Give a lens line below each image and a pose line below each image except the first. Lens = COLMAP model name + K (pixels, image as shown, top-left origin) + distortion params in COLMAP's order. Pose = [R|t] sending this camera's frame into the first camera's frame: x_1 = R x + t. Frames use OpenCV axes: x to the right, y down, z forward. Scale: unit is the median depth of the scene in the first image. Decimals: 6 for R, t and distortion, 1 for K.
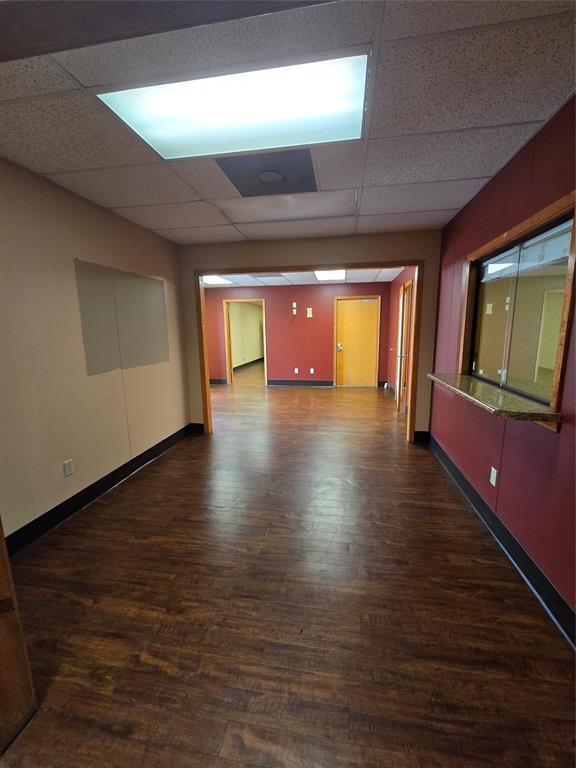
lens RADIAL K [[311.5, 0, 288.0], [0, 311.5, 384.0], [0, 0, 1]] dist [-0.000120, 0.000038]
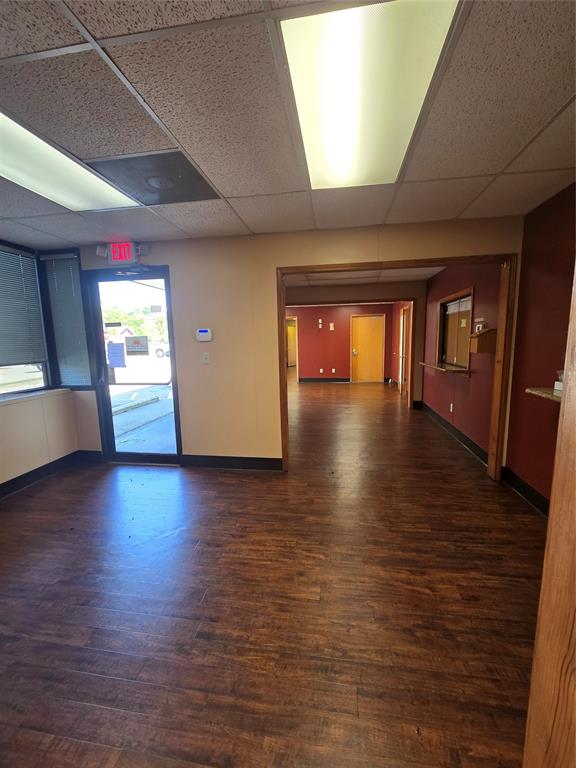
lens RADIAL K [[305.3, 0, 288.0], [0, 305.3, 384.0], [0, 0, 1]] dist [0.001330, 0.000103]
pose [[0.999943, -0.010045, 0.003505, -0.158400], [0.010144, 0.999512, -0.029531, 0.065807], [-0.003207, 0.029565, 0.999558, -0.374198]]
